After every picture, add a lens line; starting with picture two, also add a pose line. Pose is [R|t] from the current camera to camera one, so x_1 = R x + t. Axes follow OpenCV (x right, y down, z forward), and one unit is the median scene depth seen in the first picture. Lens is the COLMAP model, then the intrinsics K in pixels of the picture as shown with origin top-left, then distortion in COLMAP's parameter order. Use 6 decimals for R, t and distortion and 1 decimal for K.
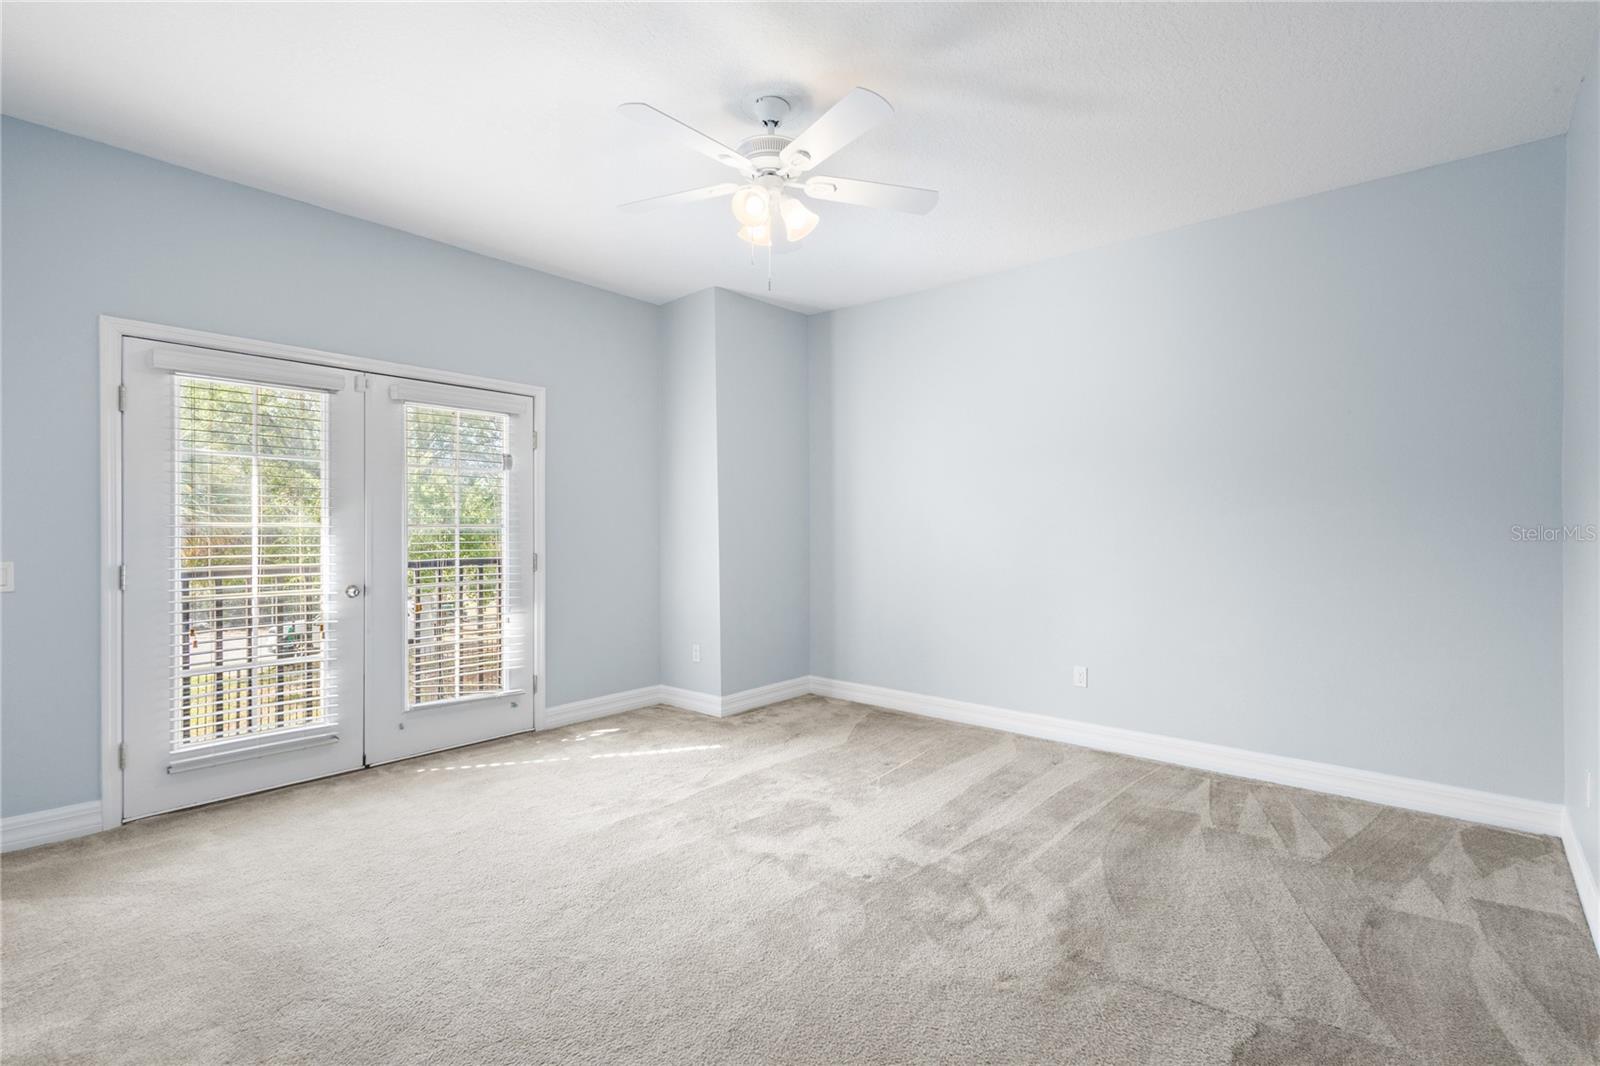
lens RADIAL K [[735.4, 0, 791.1], [0, 735.4, 535.1], [0, 0, 1]] dist [0.009381, -0.001918]
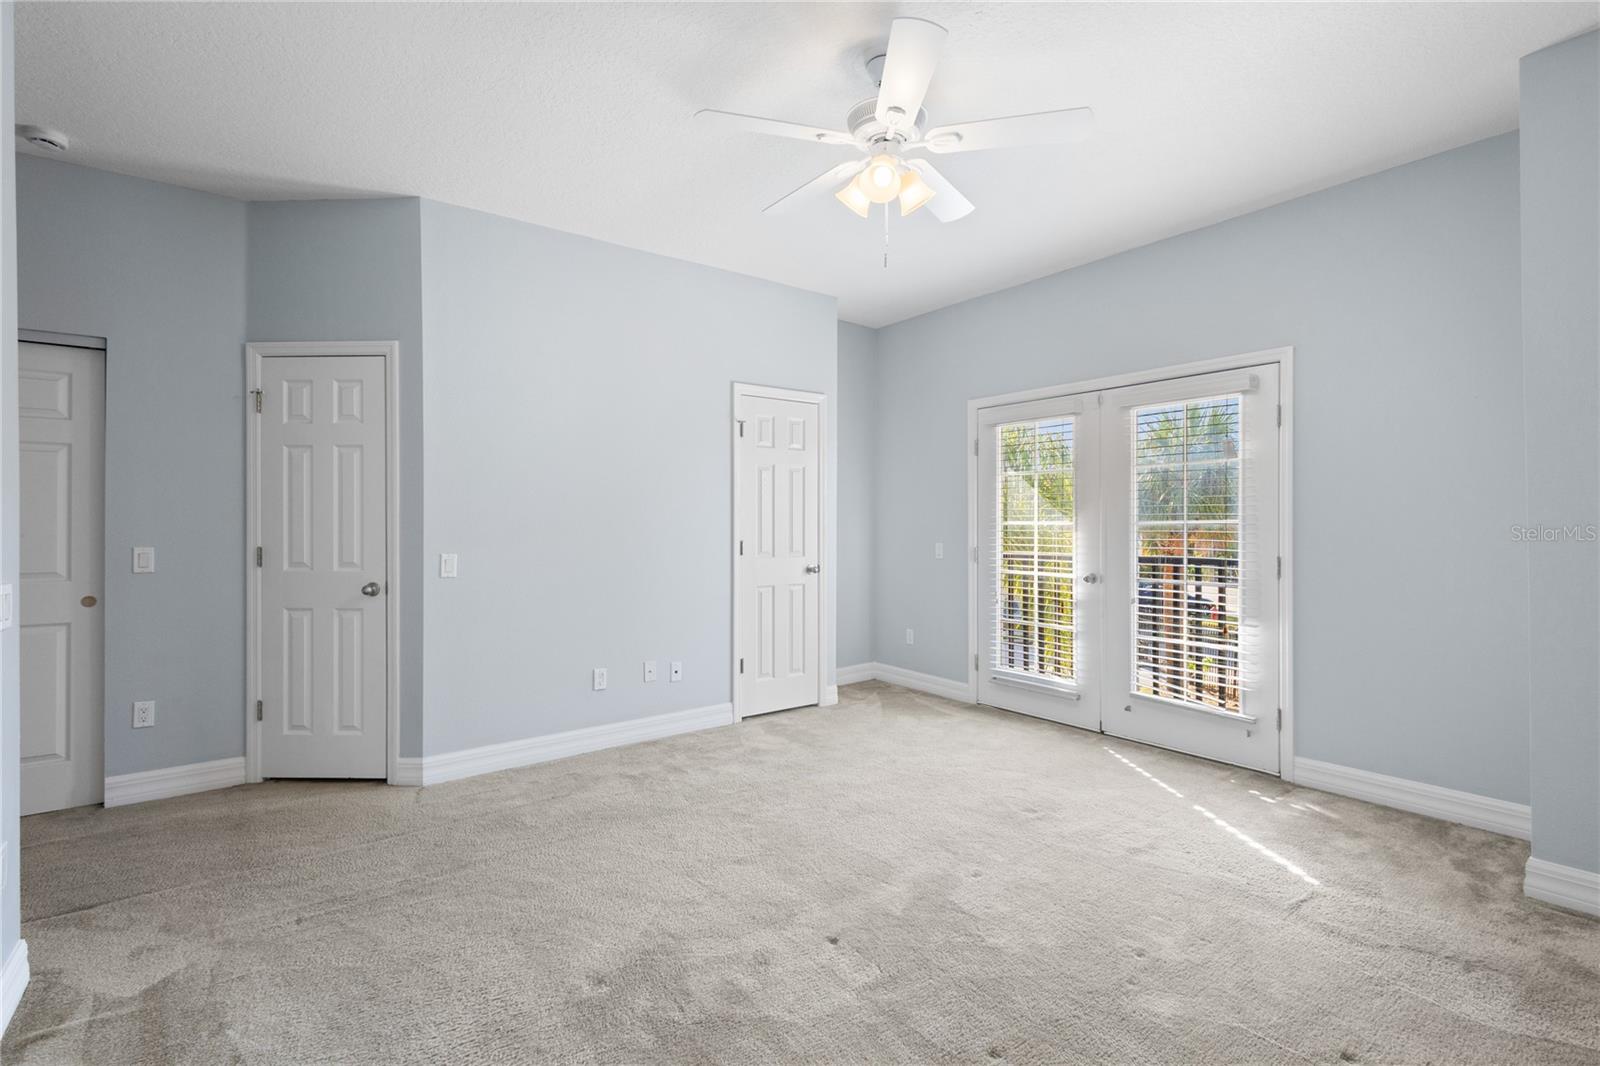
lens RADIAL K [[735.4, 0, 804.3], [0, 735.4, 526.8], [0, 0, 1]] dist [0.009381, -0.001918]
pose [[-0.200969, 0.005026, -0.979585, 0.653802], [-0.006302, 0.999960, 0.006424, -0.011385], [0.979577, 0.007464, -0.200930, 0.784308]]
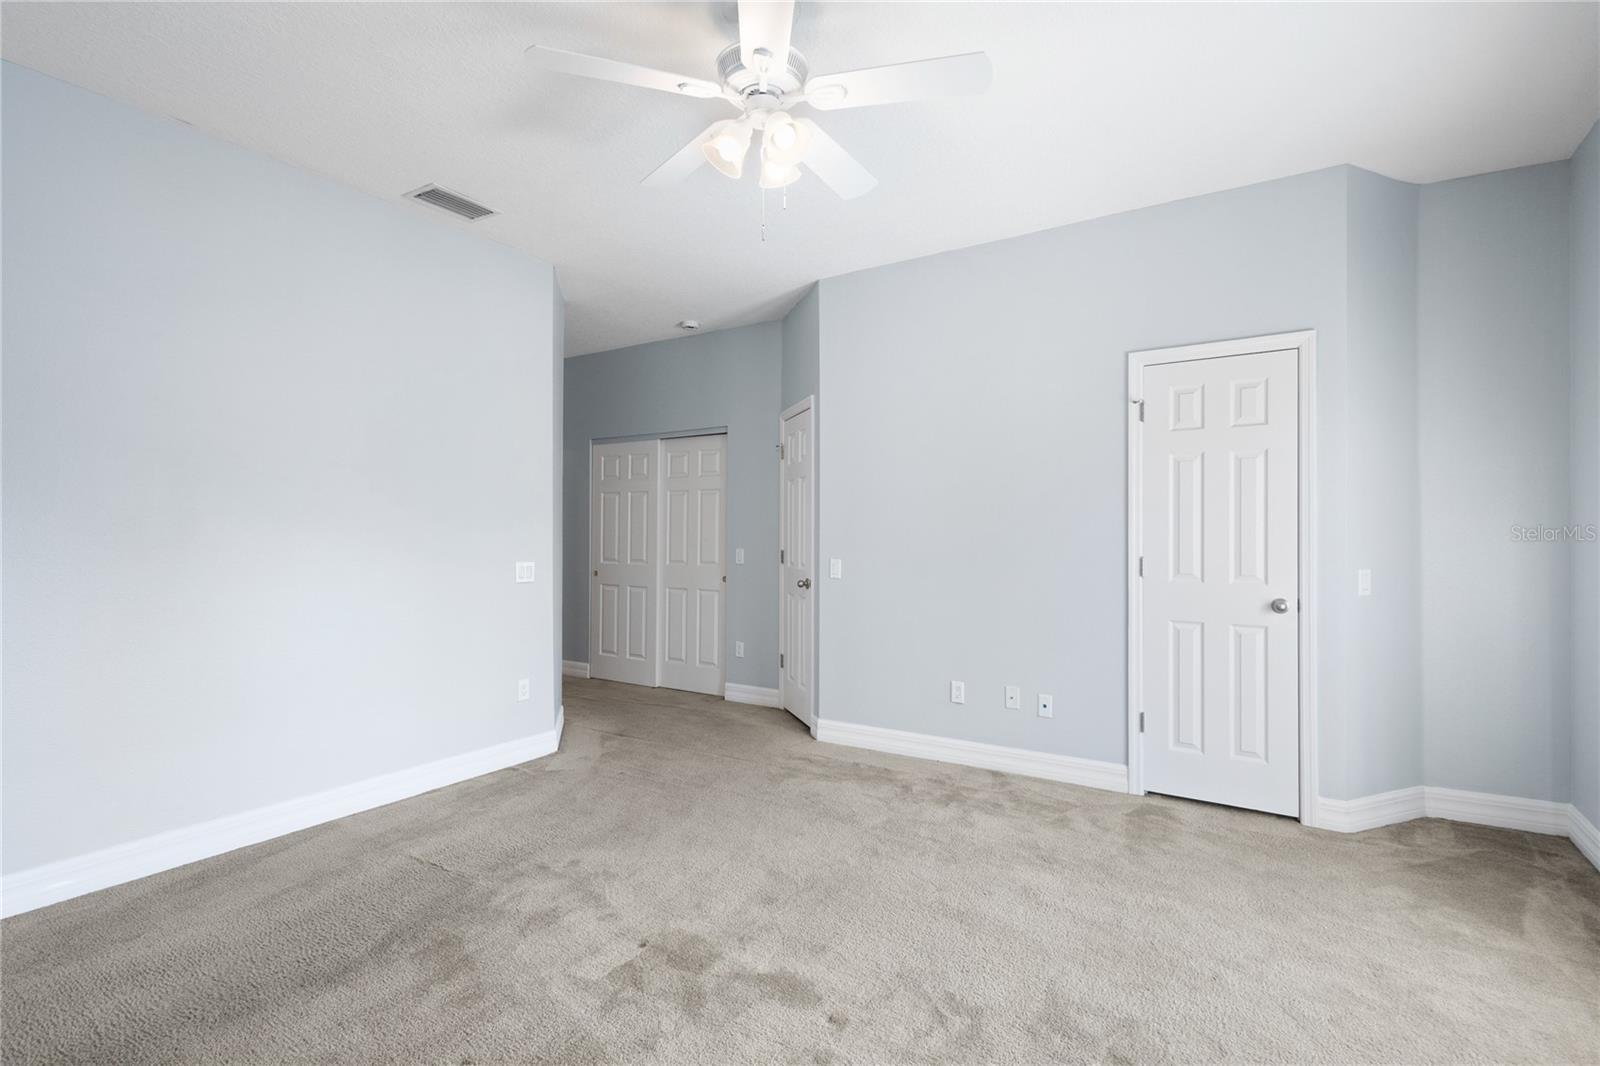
lens RADIAL K [[735.4, 0, 809.1], [0, 735.4, 533.0], [0, 0, 1]] dist [0.009381, -0.001918]
pose [[-0.988057, -0.003229, -0.154055, 0.024521], [-0.003506, 0.999993, 0.001528, -0.010327], [0.154049, 0.002049, -0.988061, 1.303304]]
